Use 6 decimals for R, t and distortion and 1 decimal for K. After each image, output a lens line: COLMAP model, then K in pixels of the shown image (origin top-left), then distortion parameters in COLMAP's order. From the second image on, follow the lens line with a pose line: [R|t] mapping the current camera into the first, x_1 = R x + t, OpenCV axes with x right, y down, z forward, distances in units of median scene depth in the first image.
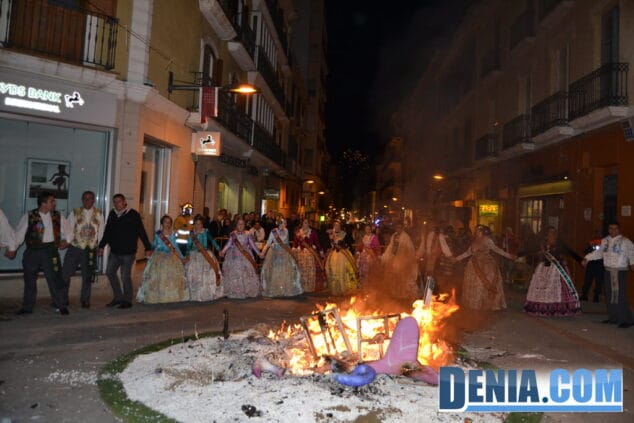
lens RADIAL K [[503.0, 0, 316.3], [0, 503.0, 197.7], [0, 0, 1]] dist [-0.077178, 0.007963]
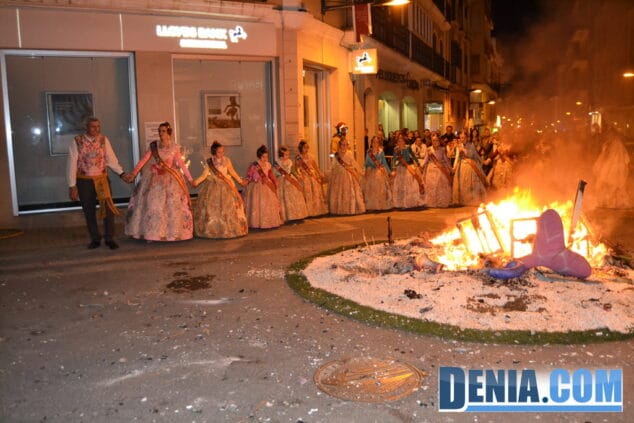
lens RADIAL K [[540.0, 0, 317.0], [0, 540.0, 211.5], [0, 0, 1]] dist [-0.096523, 0.079769]
pose [[0.950483, -0.020372, -0.310108, 0.024184], [0.075213, 0.983264, 0.165937, 0.000493], [0.301538, -0.181044, 0.936108, -0.106271]]
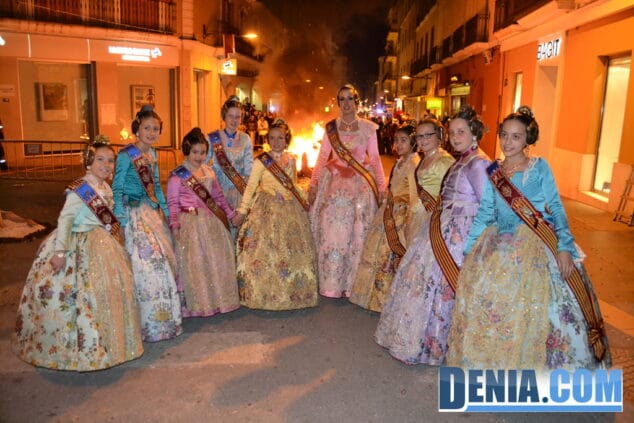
lens RADIAL K [[540.0, 0, 317.0], [0, 540.0, 211.5], [0, 0, 1]] dist [-0.096523, 0.079769]
pose [[0.999336, -0.013107, -0.034005, 0.154676], [0.020611, 0.972797, 0.230741, -0.073043], [0.030055, -0.231289, 0.972421, -1.019746]]
